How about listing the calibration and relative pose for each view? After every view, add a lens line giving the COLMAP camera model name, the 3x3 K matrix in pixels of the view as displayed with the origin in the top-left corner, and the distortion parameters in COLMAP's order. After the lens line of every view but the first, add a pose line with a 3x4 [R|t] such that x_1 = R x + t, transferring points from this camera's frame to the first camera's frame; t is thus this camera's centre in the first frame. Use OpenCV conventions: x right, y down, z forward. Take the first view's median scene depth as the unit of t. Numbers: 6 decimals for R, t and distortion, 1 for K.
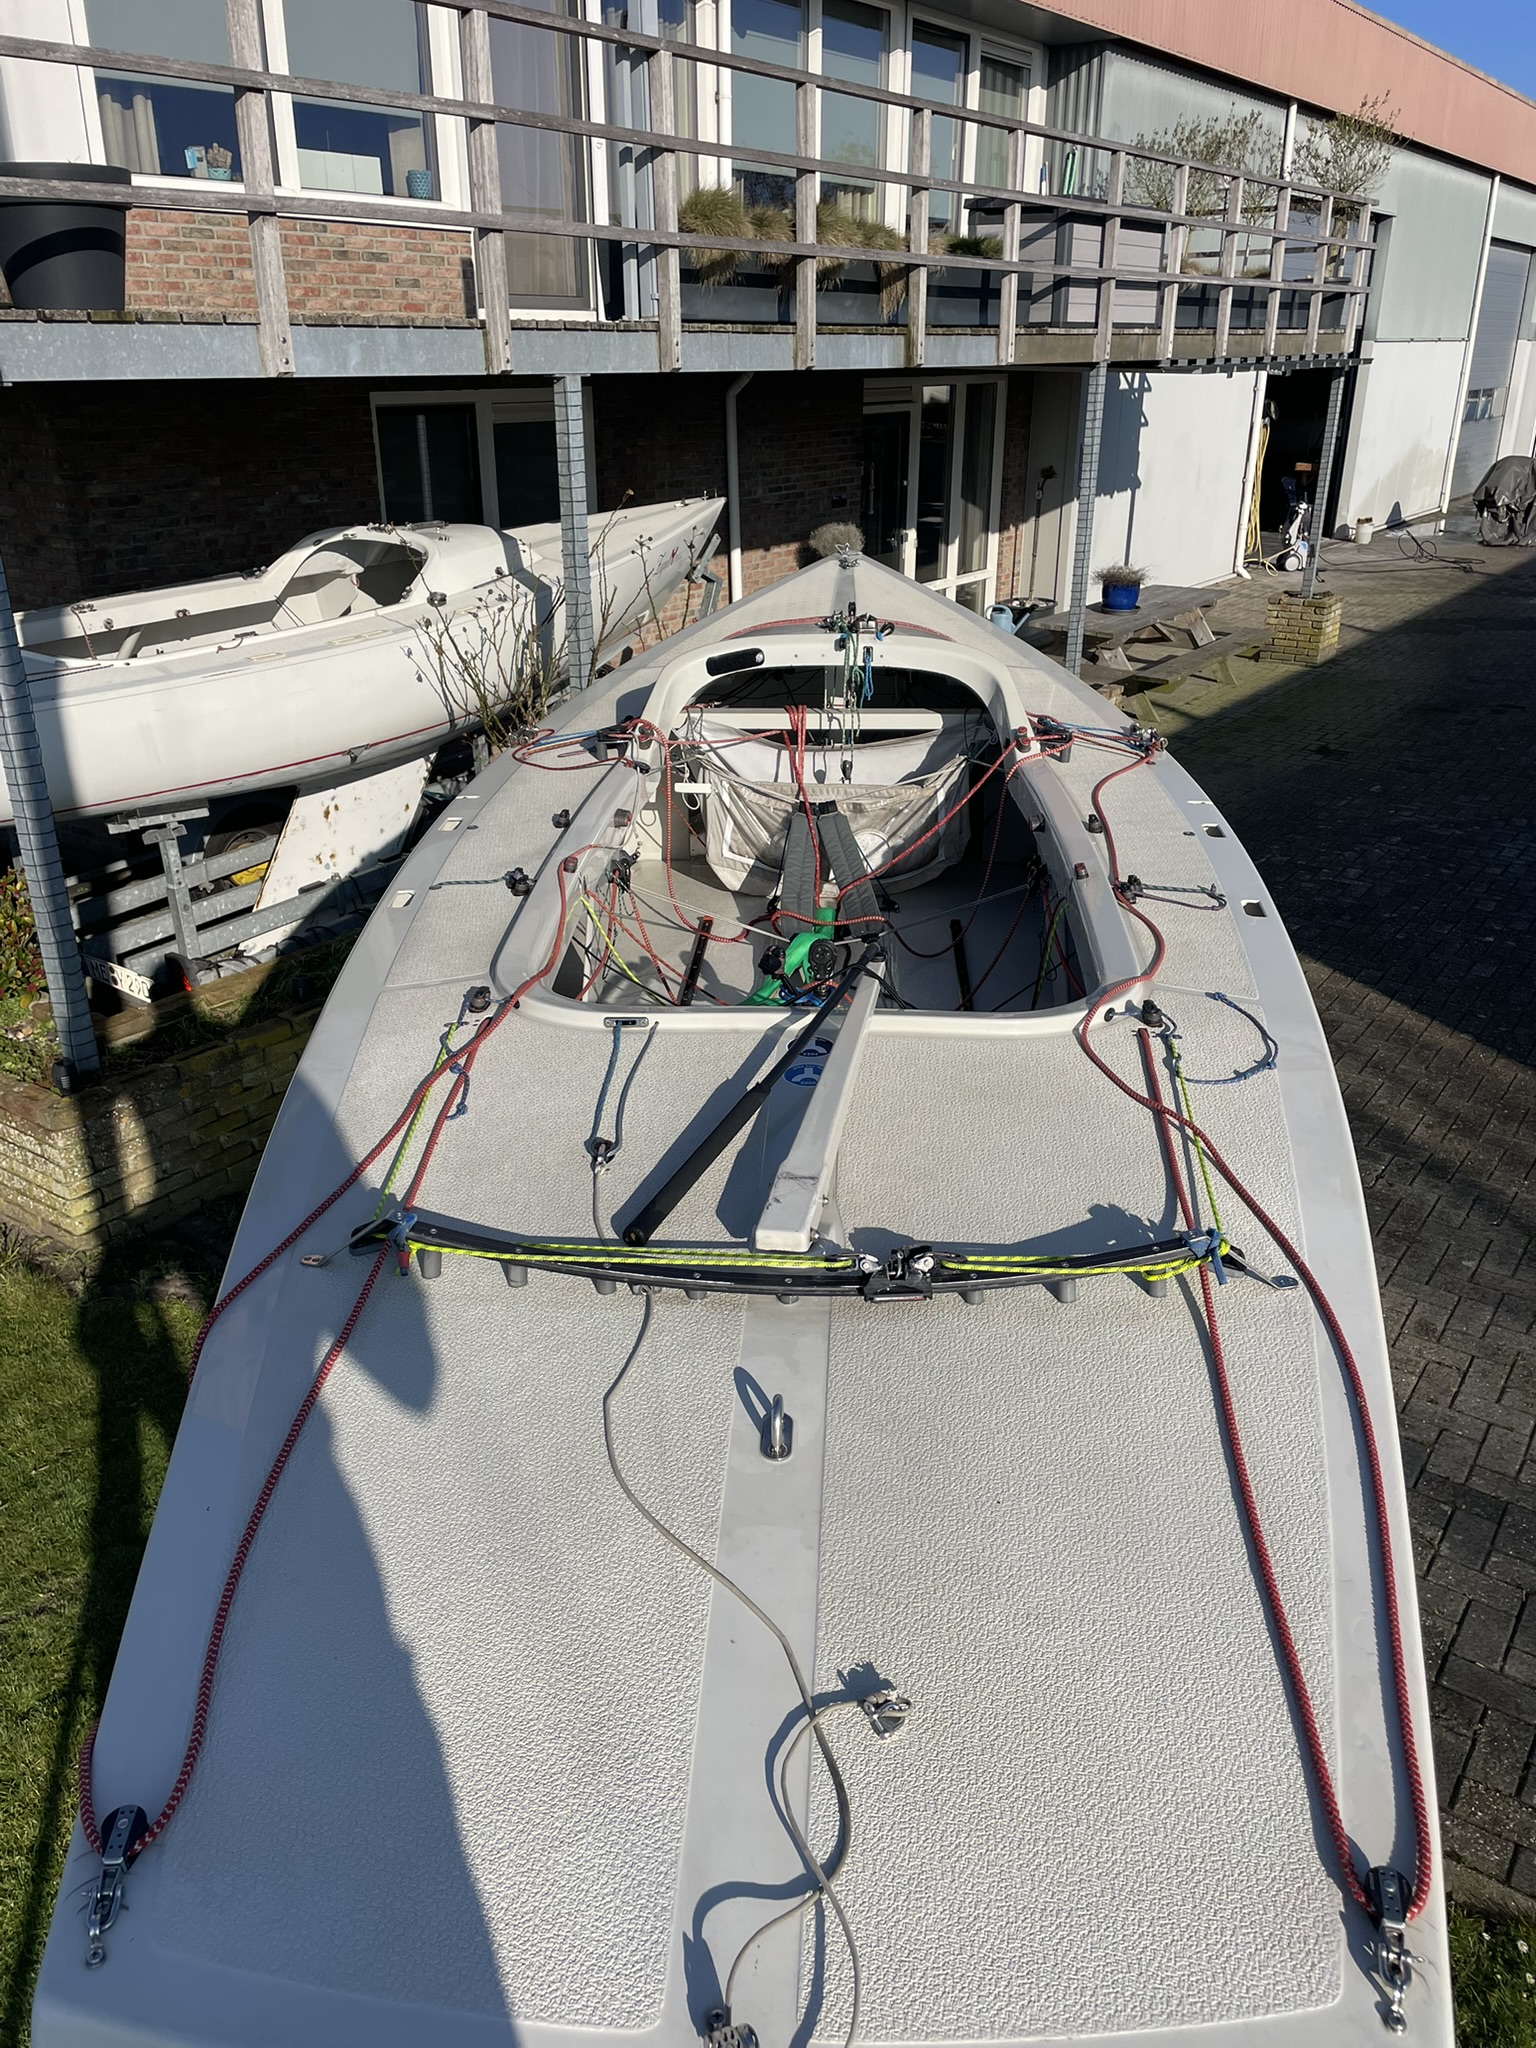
lens RADIAL K [[1531.9, 0, 780.3], [0, 1531.9, 1014.1], [0, 0, 1]] dist [0.094003, -0.115340]
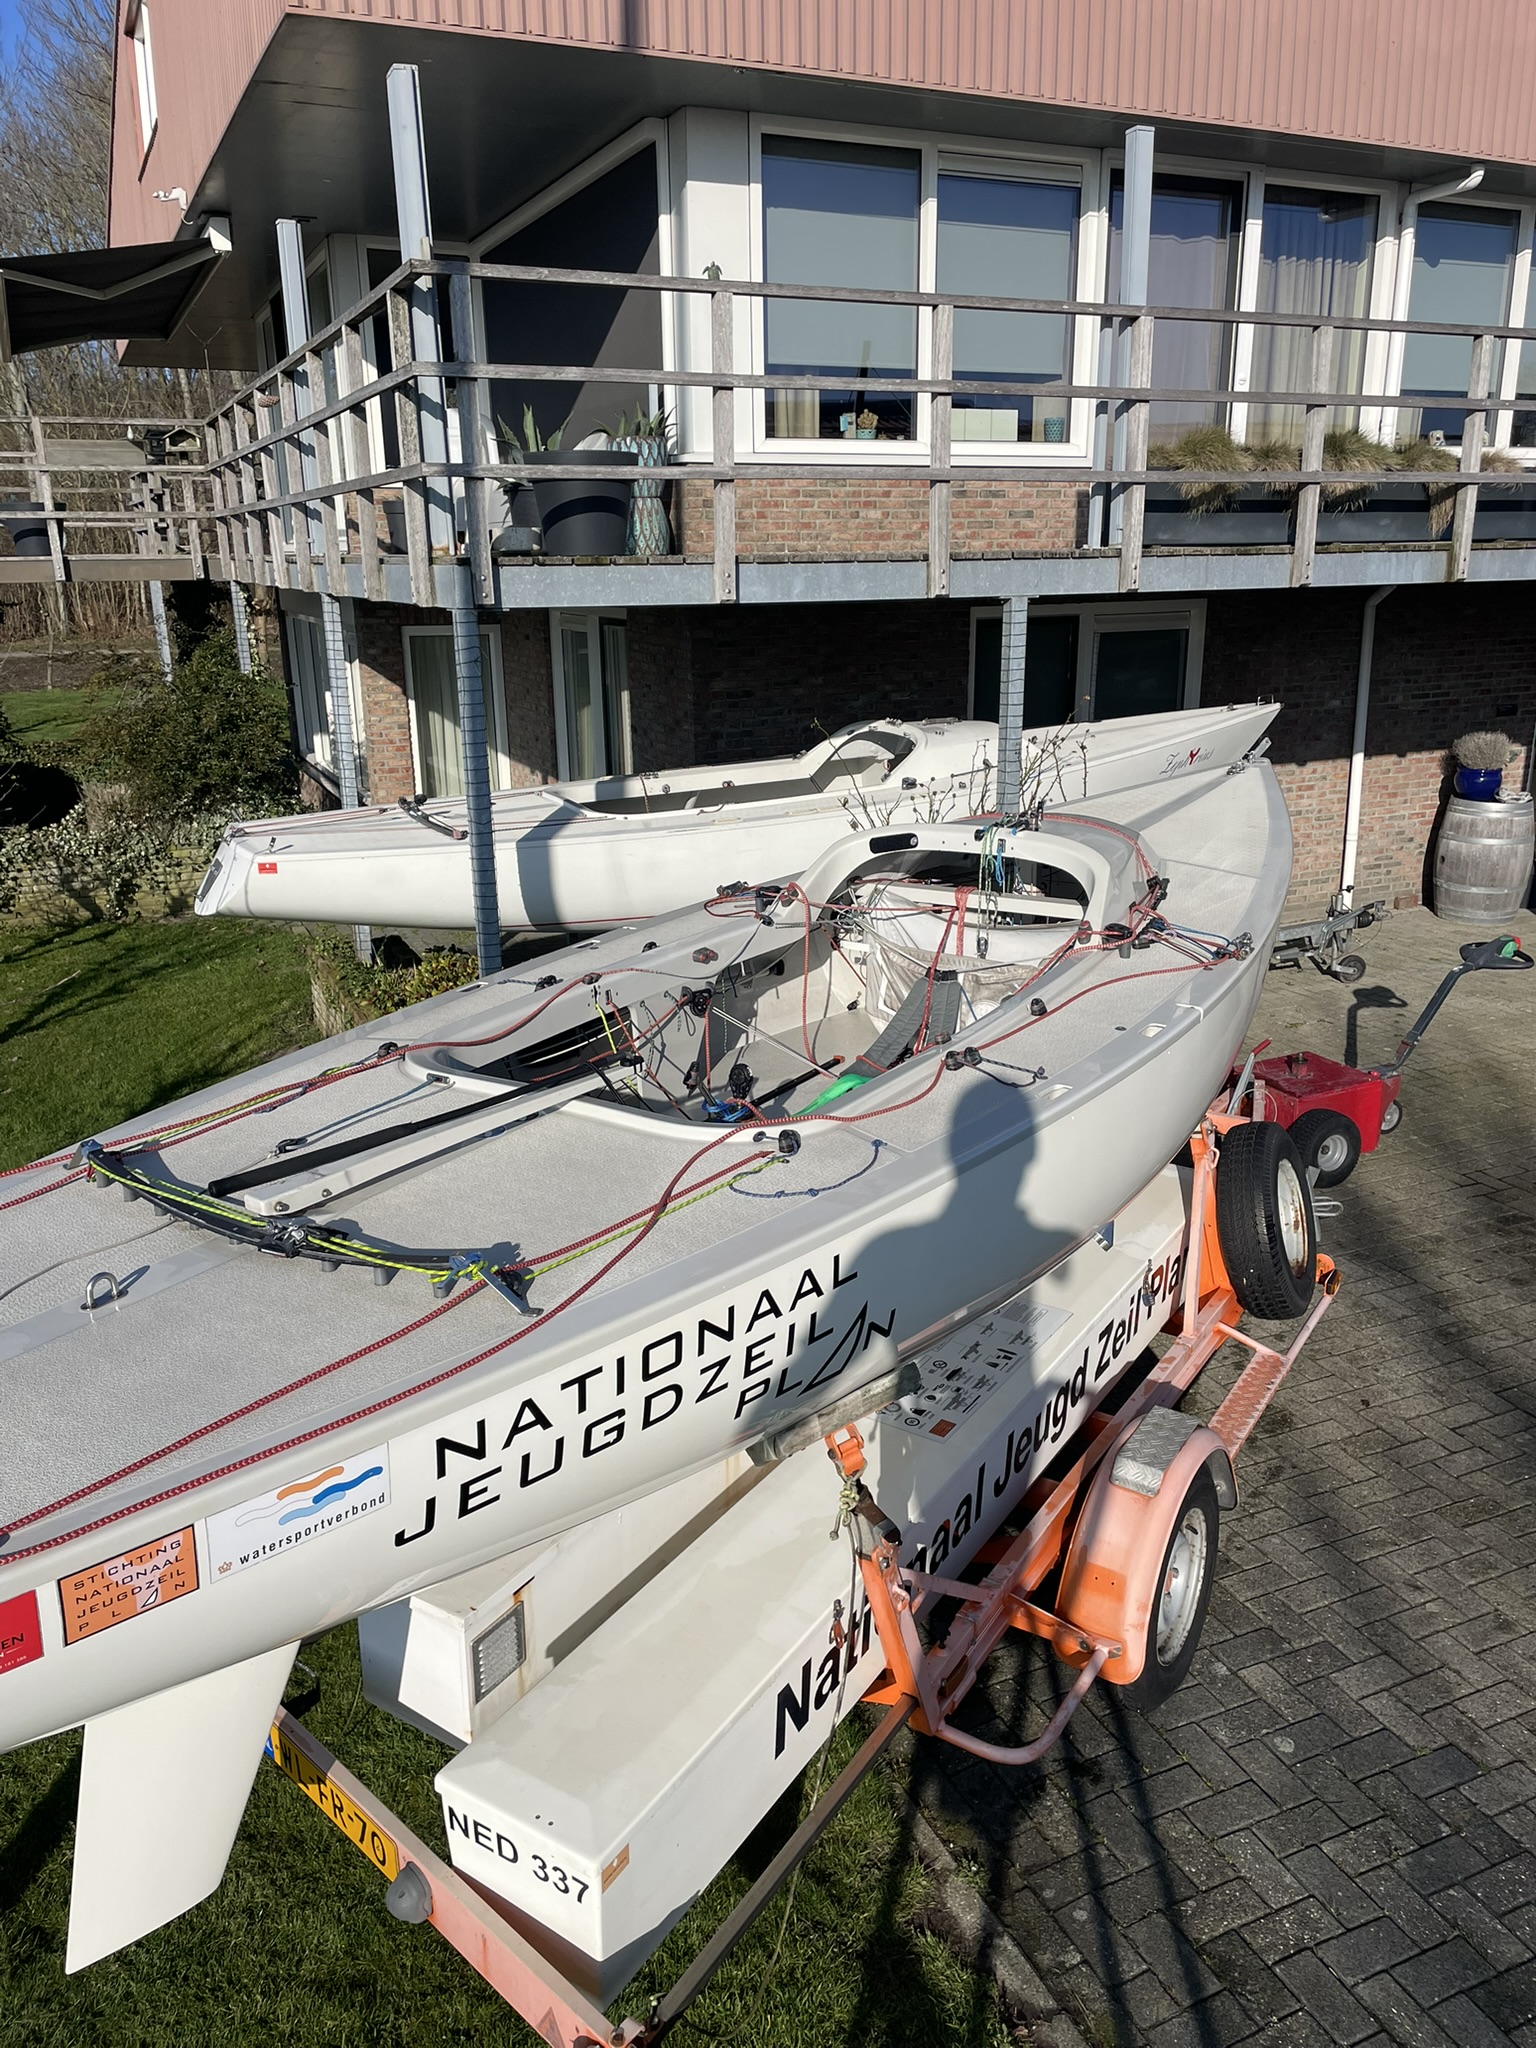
lens RADIAL K [[1530.1, 0, 785.3], [0, 1530.1, 1021.8], [0, 0, 1]] dist [0.097682, -0.122360]
pose [[0.865034, 0.135512, -0.483065, 0.236936], [-0.188230, 0.980159, -0.062108, -0.005051], [0.465065, 0.144652, 0.873379, -0.012365]]
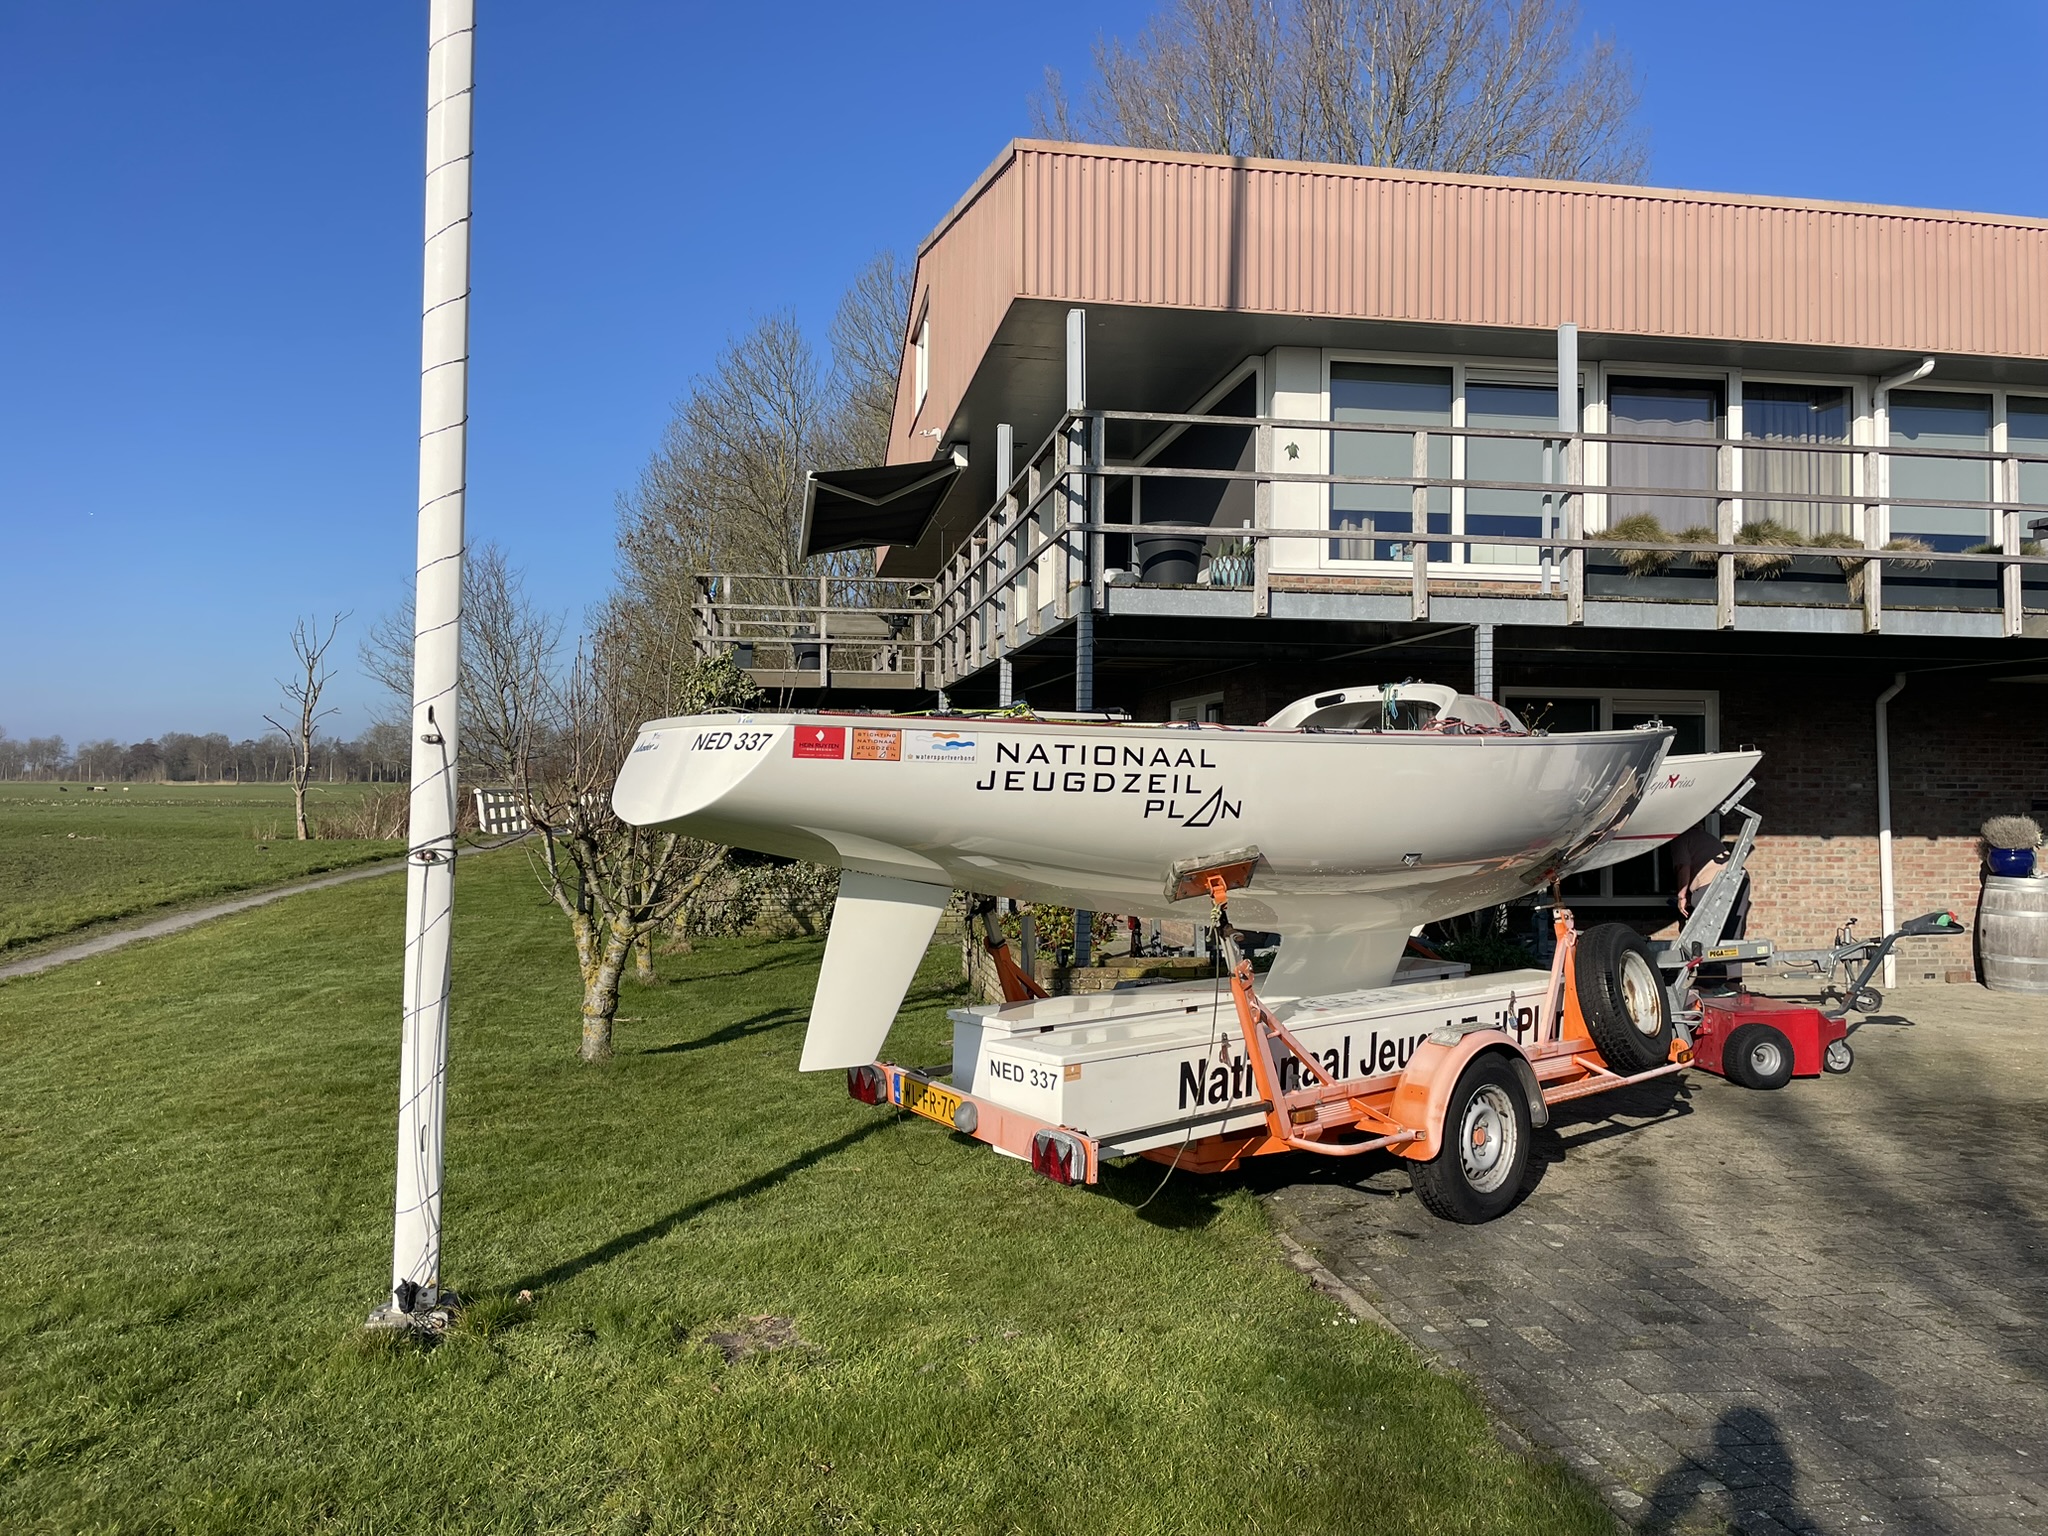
lens RADIAL K [[1530.1, 0, 1049.9], [0, 1530.1, 745.0], [0, 0, 1]] dist [0.097682, -0.122360]
pose [[0.710876, -0.015362, -0.703149, 0.497446], [-0.285837, 0.907162, -0.308797, 0.231985], [0.642613, 0.420502, 0.640489, -0.167162]]
